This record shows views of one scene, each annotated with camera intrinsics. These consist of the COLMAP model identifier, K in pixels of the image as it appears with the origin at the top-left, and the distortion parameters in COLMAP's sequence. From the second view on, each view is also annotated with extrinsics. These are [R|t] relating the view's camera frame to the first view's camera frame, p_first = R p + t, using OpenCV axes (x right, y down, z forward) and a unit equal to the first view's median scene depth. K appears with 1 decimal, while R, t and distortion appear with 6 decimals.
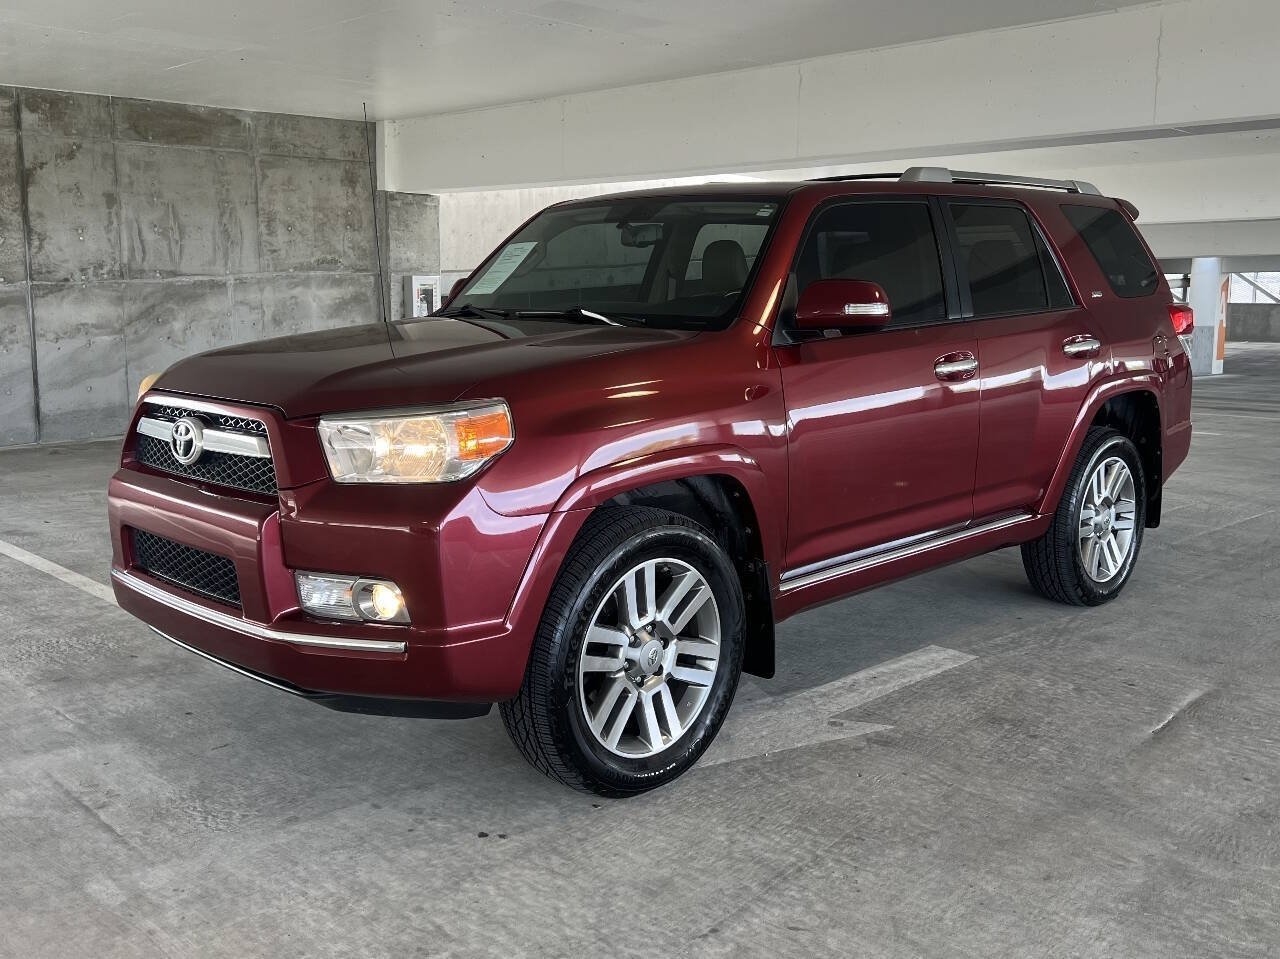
lens RADIAL K [[1228.2, 0, 645.3], [0, 1228.2, 474.1], [0, 0, 1]] dist [0.010825, 0.000000]
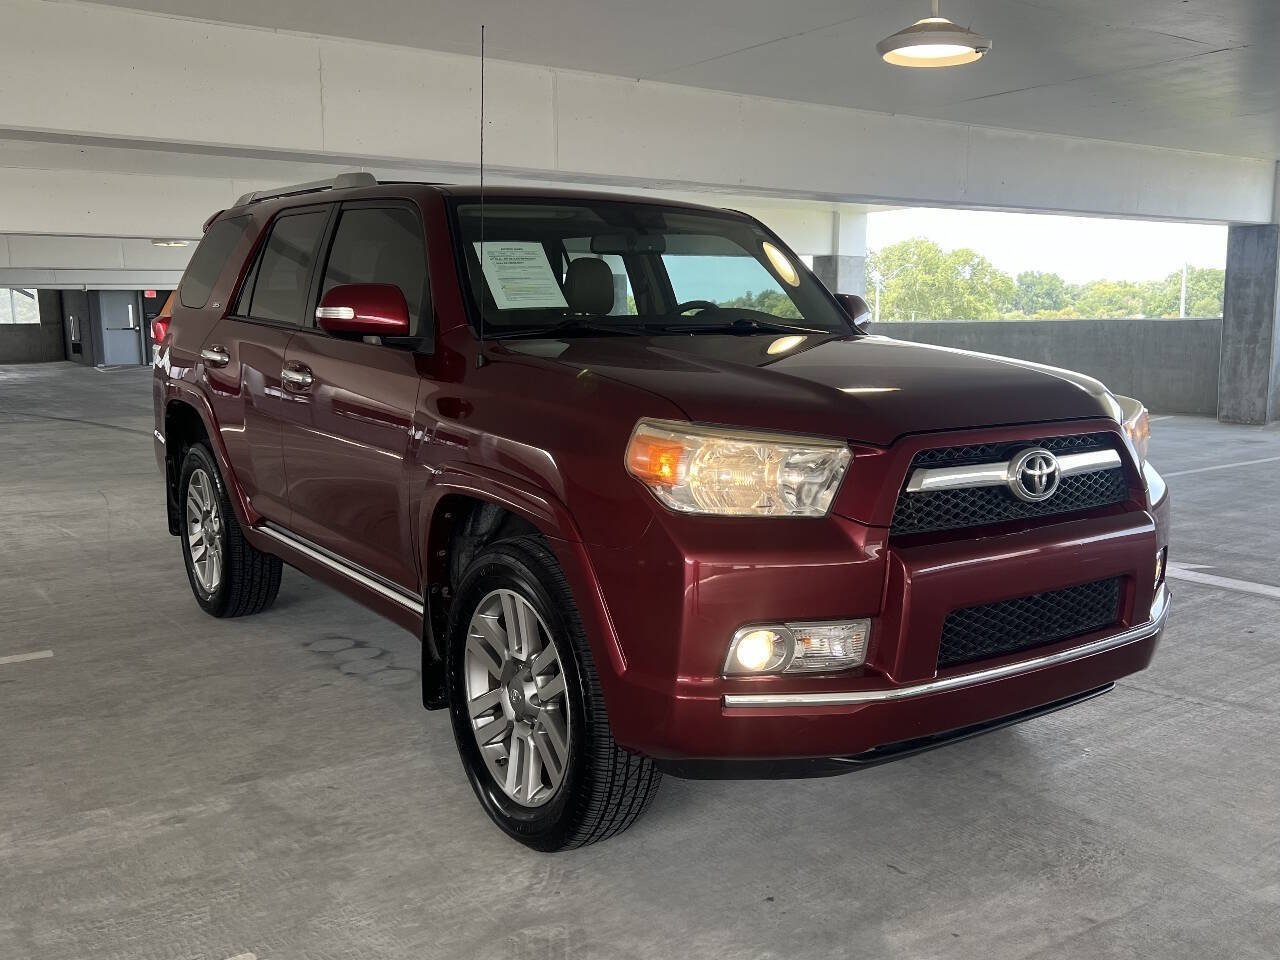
lens RADIAL K [[1228.2, 0, 643.8], [0, 1228.2, 483.4], [0, 0, 1]] dist [0.010825, 0.000000]
pose [[0.170482, -0.148973, 0.974034, -1.223319], [0.152083, 0.980639, 0.123364, -0.165277], [-0.973554, 0.127102, 0.189837, 1.061199]]
